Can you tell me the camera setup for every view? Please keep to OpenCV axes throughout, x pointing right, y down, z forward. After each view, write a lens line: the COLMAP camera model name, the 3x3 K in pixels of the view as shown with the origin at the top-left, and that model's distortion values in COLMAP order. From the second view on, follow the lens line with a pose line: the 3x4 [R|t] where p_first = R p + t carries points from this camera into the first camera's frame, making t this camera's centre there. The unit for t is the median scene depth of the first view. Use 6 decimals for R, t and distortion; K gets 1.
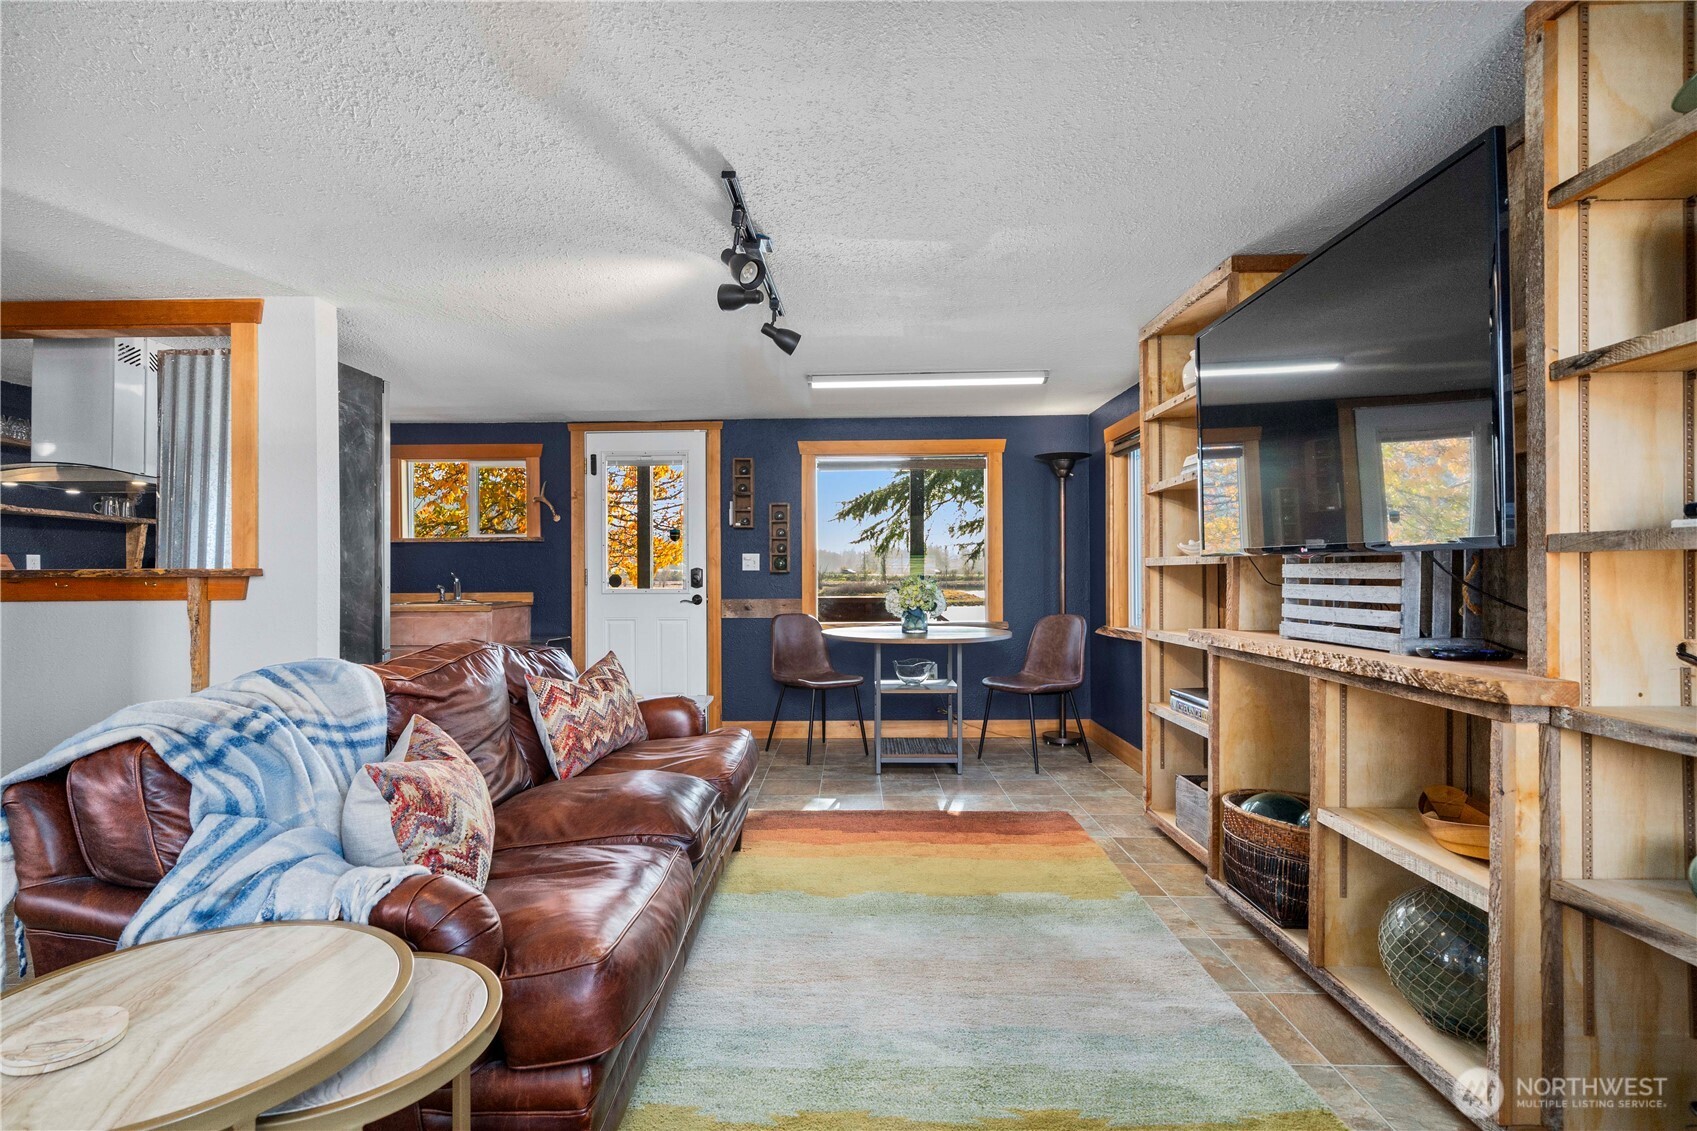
lens RADIAL K [[761.7, 0, 844.2], [0, 761.7, 565.8], [0, 0, 1]] dist [0.001975, 0.000108]
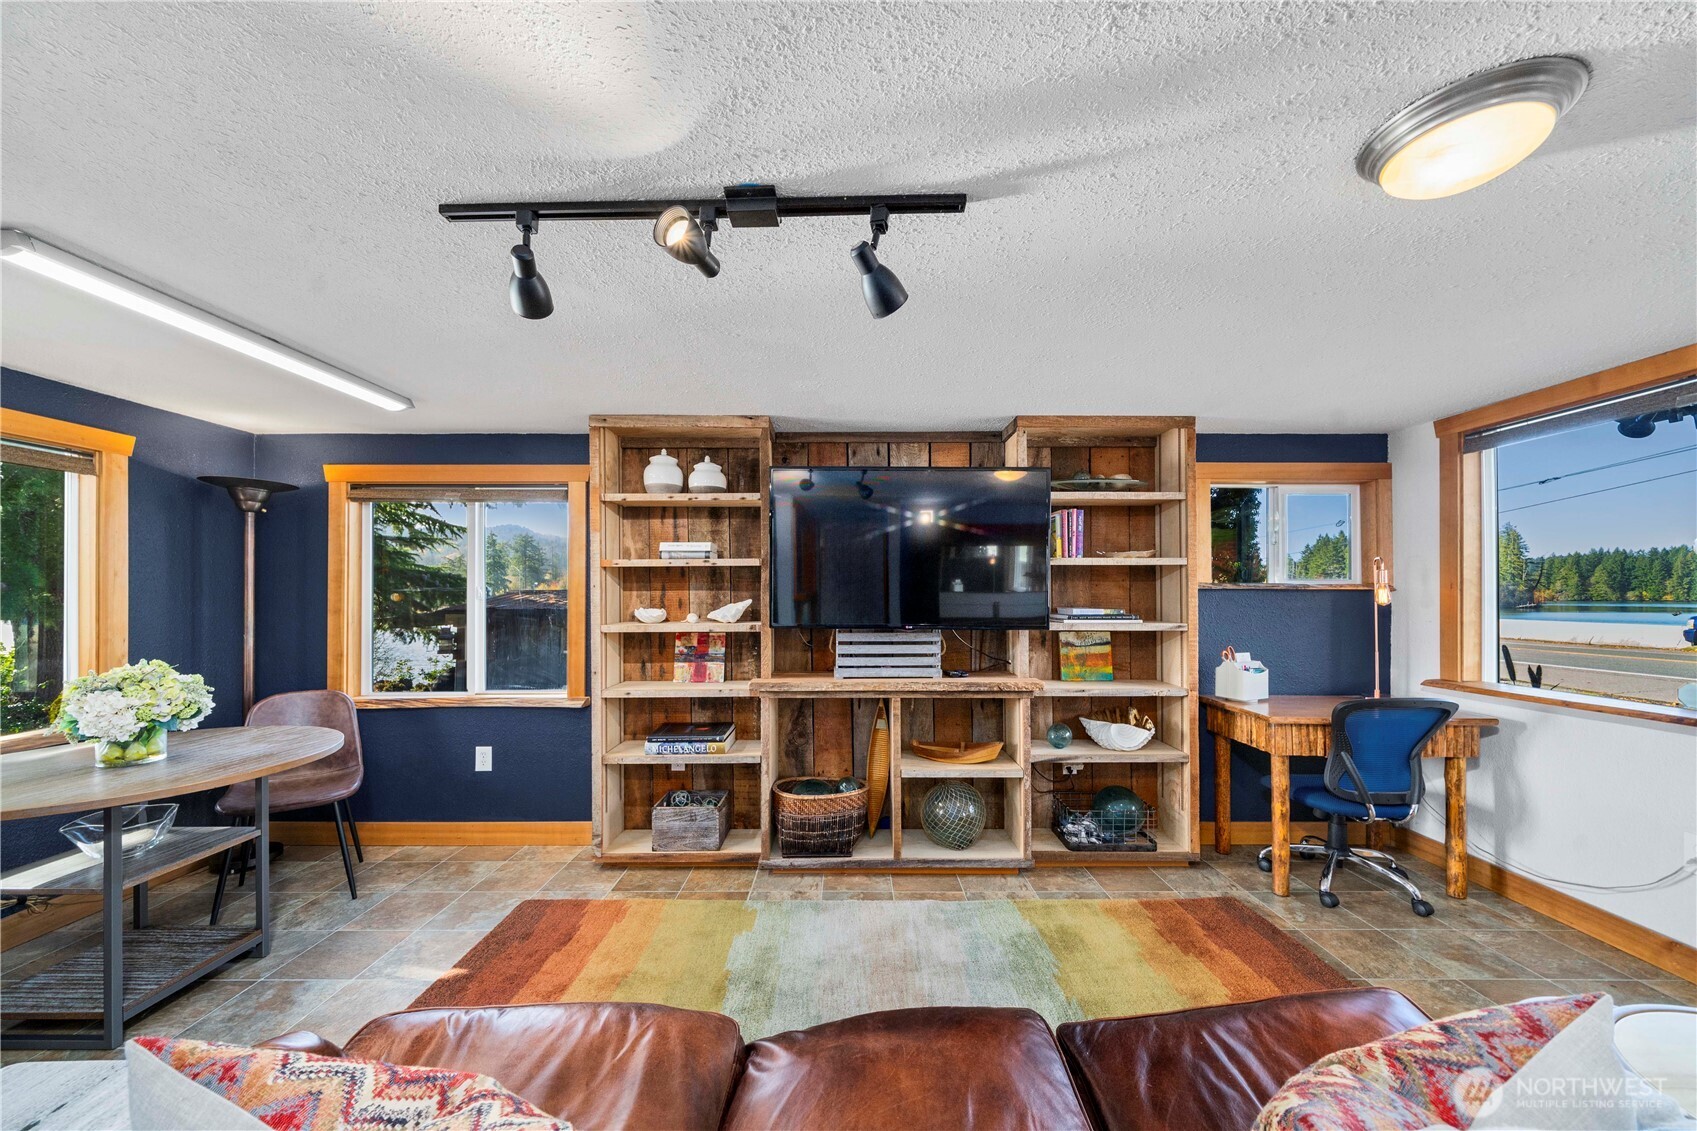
lens RADIAL K [[594.1, 0, 836.4], [0, 594.1, 596.8], [0, 0, 1]] dist [-0.003159, 0.000190]
pose [[0.031804, 0.004403, 0.999484, -0.689482], [-0.002419, 0.999988, -0.004328, -0.074163], [-0.999491, -0.002280, 0.031814, 0.969581]]
